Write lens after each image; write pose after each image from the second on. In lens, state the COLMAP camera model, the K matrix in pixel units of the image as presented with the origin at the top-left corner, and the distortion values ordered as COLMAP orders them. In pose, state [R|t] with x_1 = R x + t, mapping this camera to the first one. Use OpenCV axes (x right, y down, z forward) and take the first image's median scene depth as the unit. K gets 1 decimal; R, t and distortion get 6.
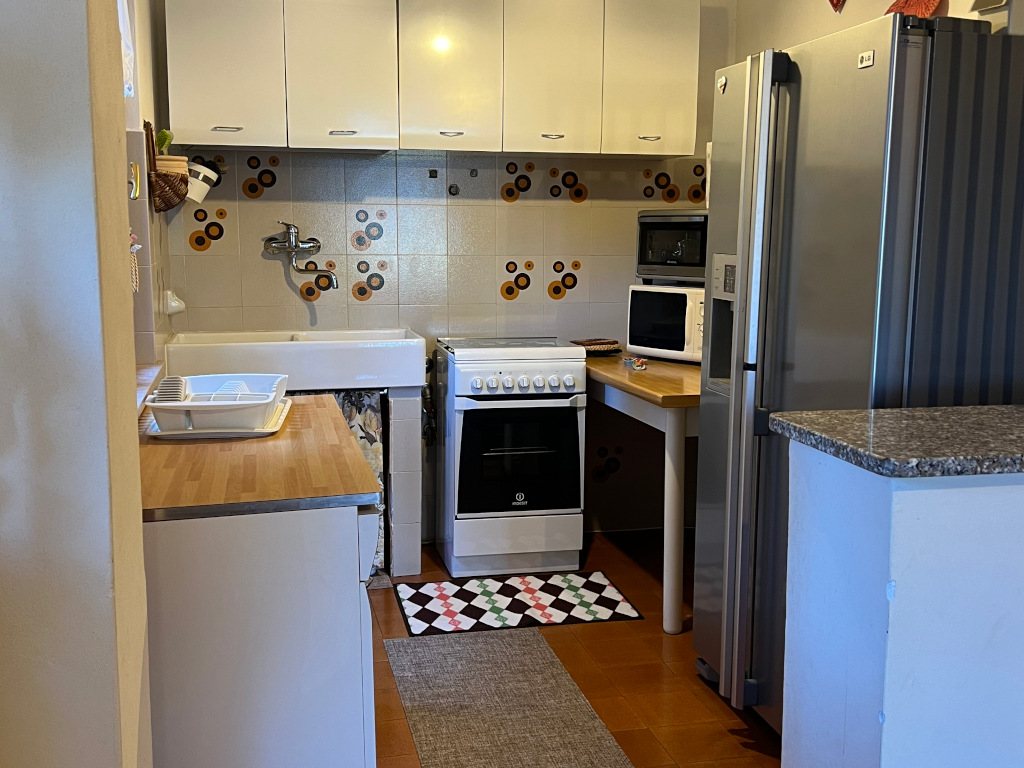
lens RADIAL K [[1086.0, 0, 511.4], [0, 1086.0, 386.9], [0, 0, 1]] dist [0.023140, 0.000000]
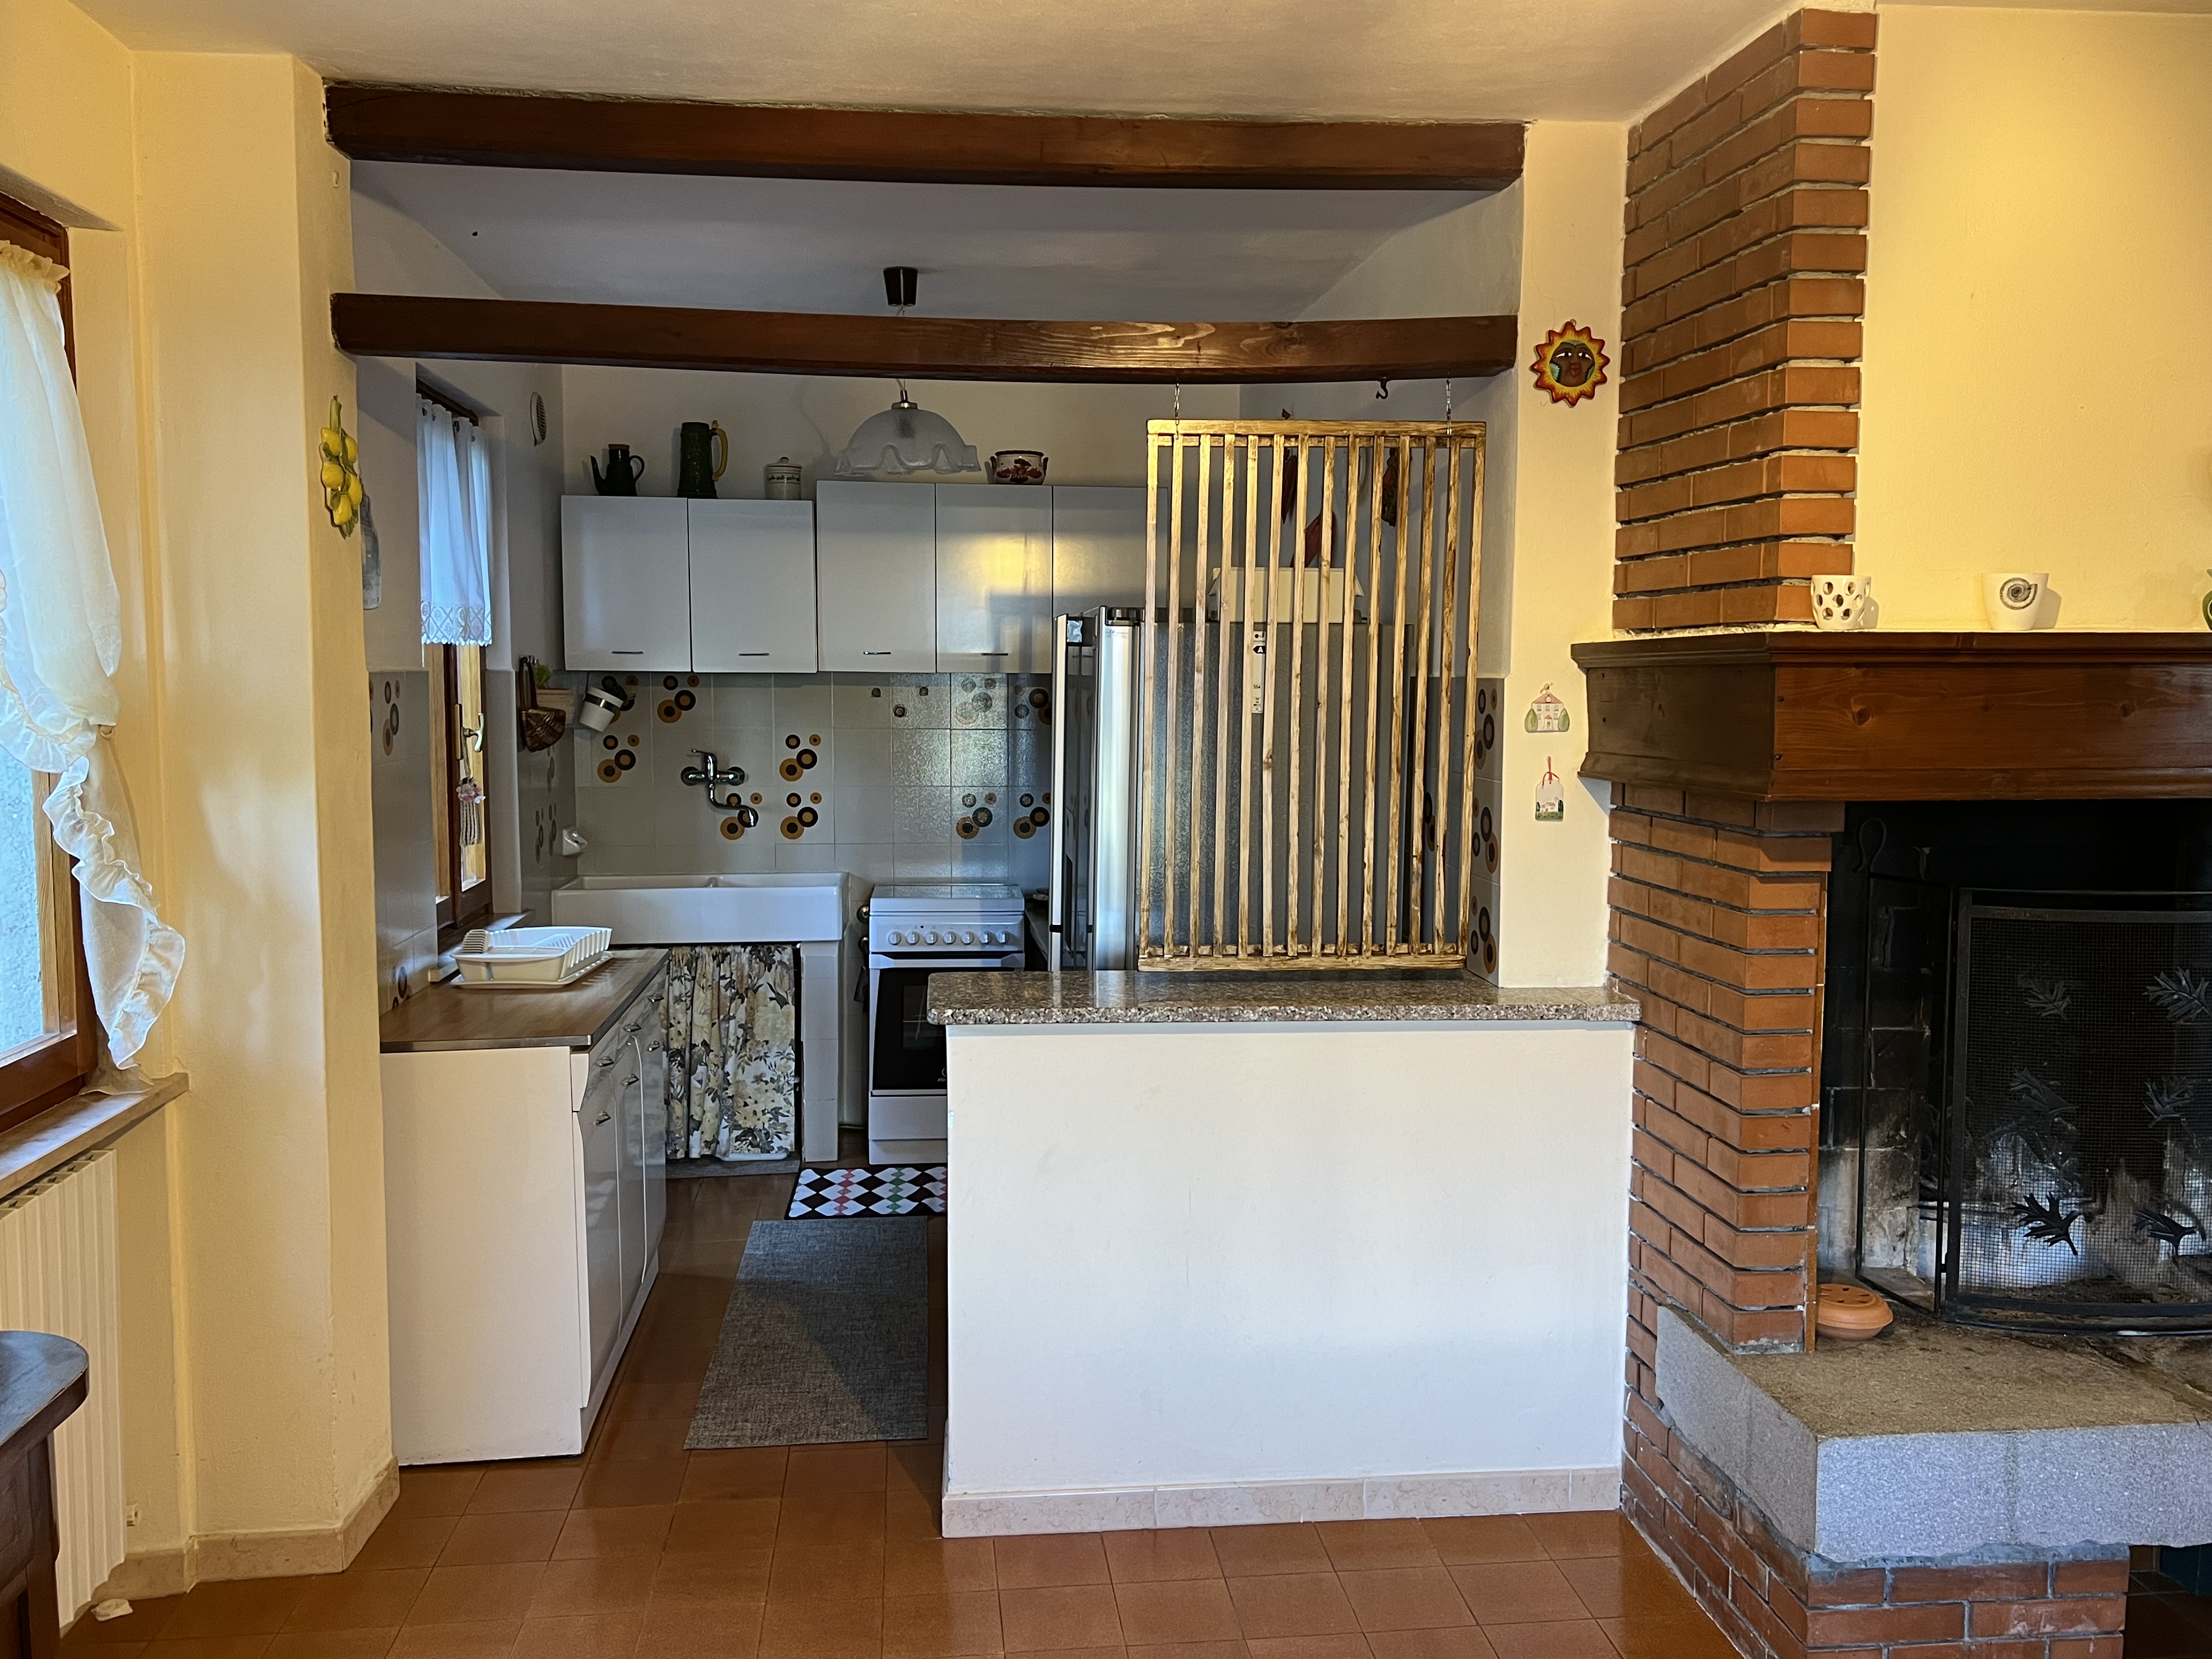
lens RADIAL K [[1809.1, 0, 1101.5], [0, 1809.1, 820.5], [0, 0, 1]] dist [0.017141, -0.034179]
pose [[0.990683, 0.008111, -0.135945, 0.323641], [-0.016748, 0.997904, -0.062511, -0.009733], [0.135153, 0.064205, 0.988742, -0.412644]]
